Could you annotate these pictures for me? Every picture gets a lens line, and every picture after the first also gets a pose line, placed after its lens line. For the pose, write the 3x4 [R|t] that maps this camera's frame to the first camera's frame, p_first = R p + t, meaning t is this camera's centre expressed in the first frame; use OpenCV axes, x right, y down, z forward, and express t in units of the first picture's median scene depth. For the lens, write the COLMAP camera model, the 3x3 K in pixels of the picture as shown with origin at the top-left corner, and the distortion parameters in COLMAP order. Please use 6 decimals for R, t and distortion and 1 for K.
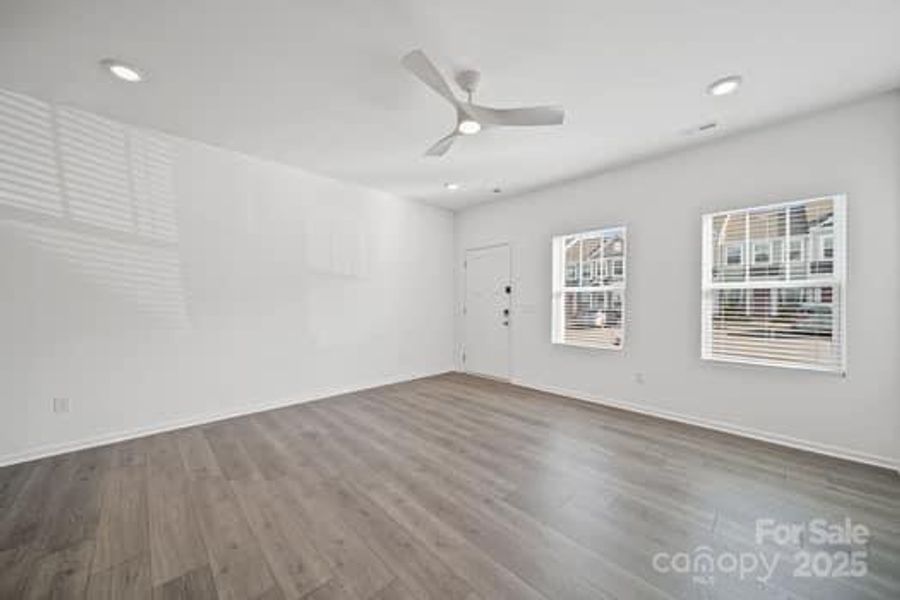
lens RADIAL K [[317.2, 0, 450.0], [0, 317.2, 300.0], [0, 0, 1]] dist [-0.000462, -0.000048]
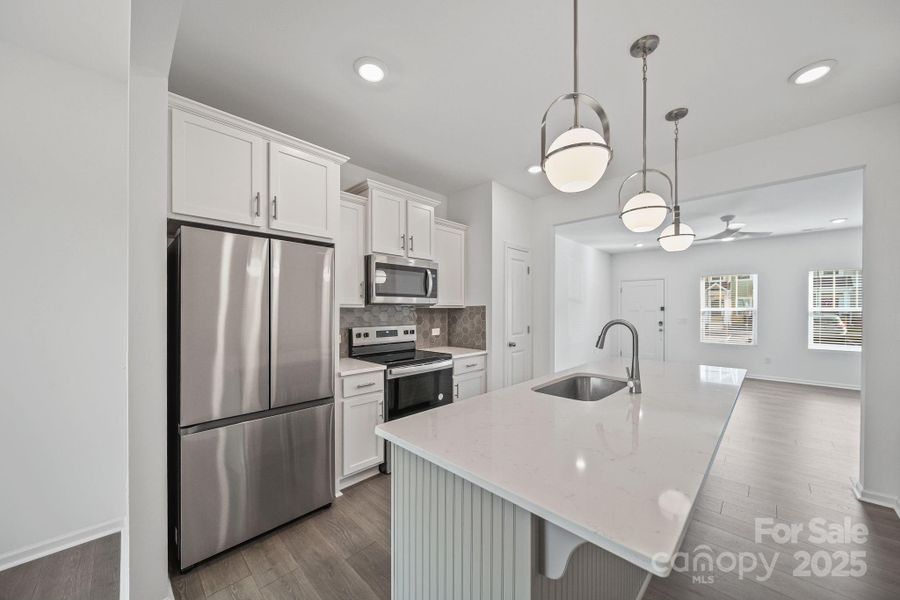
lens RADIAL K [[324.8, 0, 450.1], [0, 324.8, 307.7], [0, 0, 1]] dist [0.000652, 0.000108]
pose [[0.999483, 0.004009, 0.031902, -1.161279], [-0.003922, 0.999988, -0.002784, -0.036037], [-0.031913, 0.002658, 0.999487, -0.711833]]
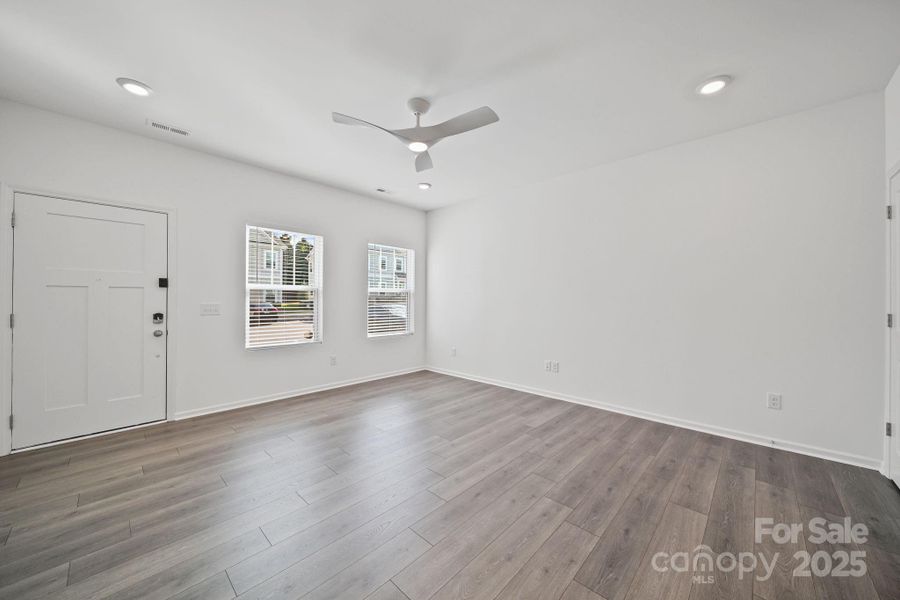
lens RADIAL K [[331.3, 0, 450.0], [0, 331.3, 300.0], [0, 0, 1]] dist [0.000358, 0.000029]
pose [[-0.046217, -0.001254, 0.998931, -0.681563], [-0.006534, 0.999978, 0.000953, -0.000658], [-0.998910, -0.006483, -0.046224, 0.558123]]
